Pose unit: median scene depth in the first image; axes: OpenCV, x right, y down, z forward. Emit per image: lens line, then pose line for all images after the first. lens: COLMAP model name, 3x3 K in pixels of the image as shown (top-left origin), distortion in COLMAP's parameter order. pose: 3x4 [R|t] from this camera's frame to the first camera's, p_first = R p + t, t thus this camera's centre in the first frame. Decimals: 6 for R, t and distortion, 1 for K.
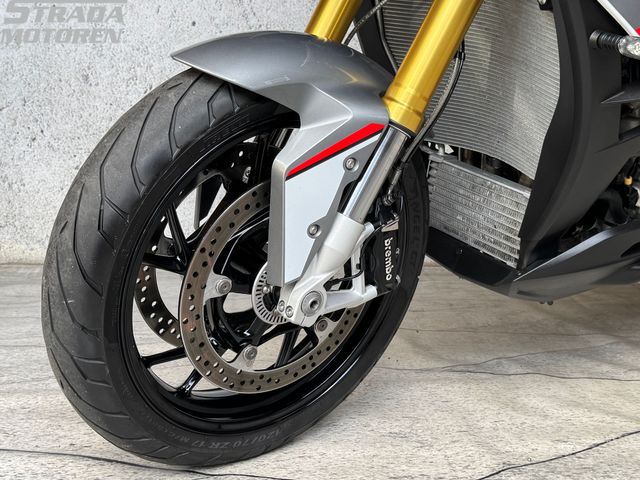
lens RADIAL K [[884.6, 0, 317.5], [0, 884.6, 239.1], [0, 0, 1]] dist [0.119324, 0.000000]
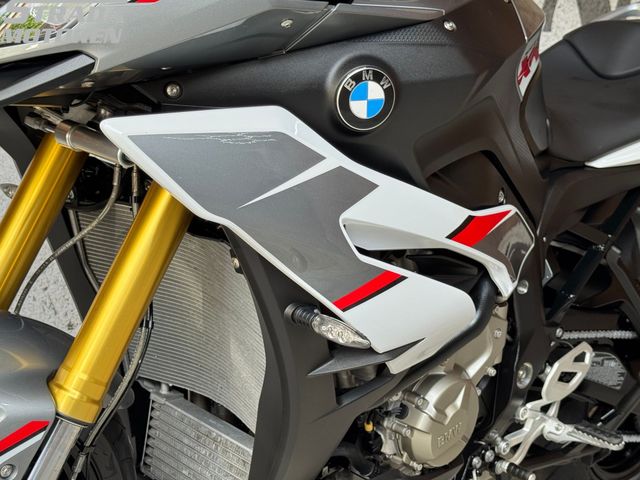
lens RADIAL K [[1075.8, 0, 319.8], [0, 1075.8, 240.4], [0, 0, 1]] dist [0.152541, 0.000000]
pose [[0.984343, -0.024008, 0.174623, 0.142577], [0.040058, 0.995228, -0.088975, -0.185927], [-0.171653, 0.094577, 0.980607, -0.058809]]
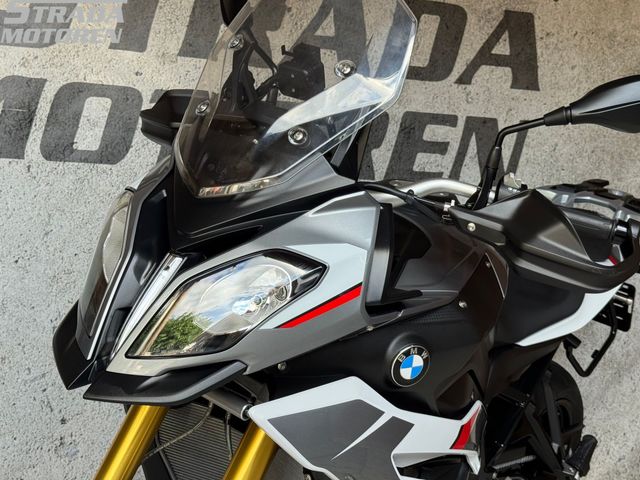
lens RADIAL K [[971.7, 0, 320.3], [0, 971.7, 238.6], [0, 0, 1]] dist [0.151876, 0.000000]
pose [[0.947883, 0.014069, 0.318308, -0.154977], [0.012843, 0.996526, -0.082289, -0.466839], [-0.318359, 0.082089, 0.944409, -0.270272]]
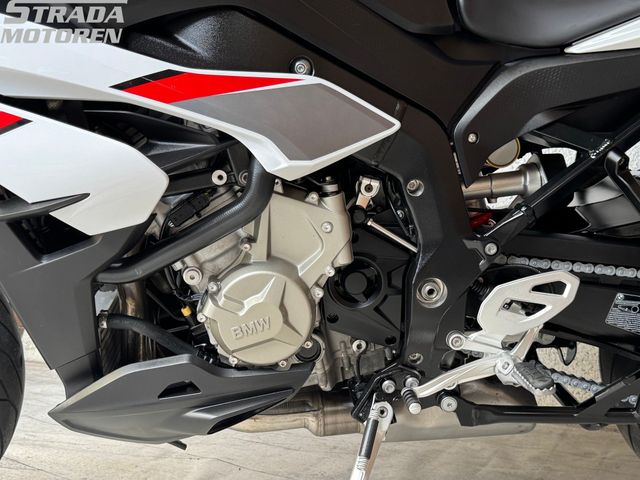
lens RADIAL K [[795.8, 0, 320.7], [0, 795.8, 243.6], [0, 0, 1]] dist [0.019321, 0.000000]
pose [[0.848966, 0.005404, -0.528420, 1.046248], [-0.084247, 0.988543, -0.125242, -0.053111], [0.521689, 0.150844, 0.839694, 0.488102]]
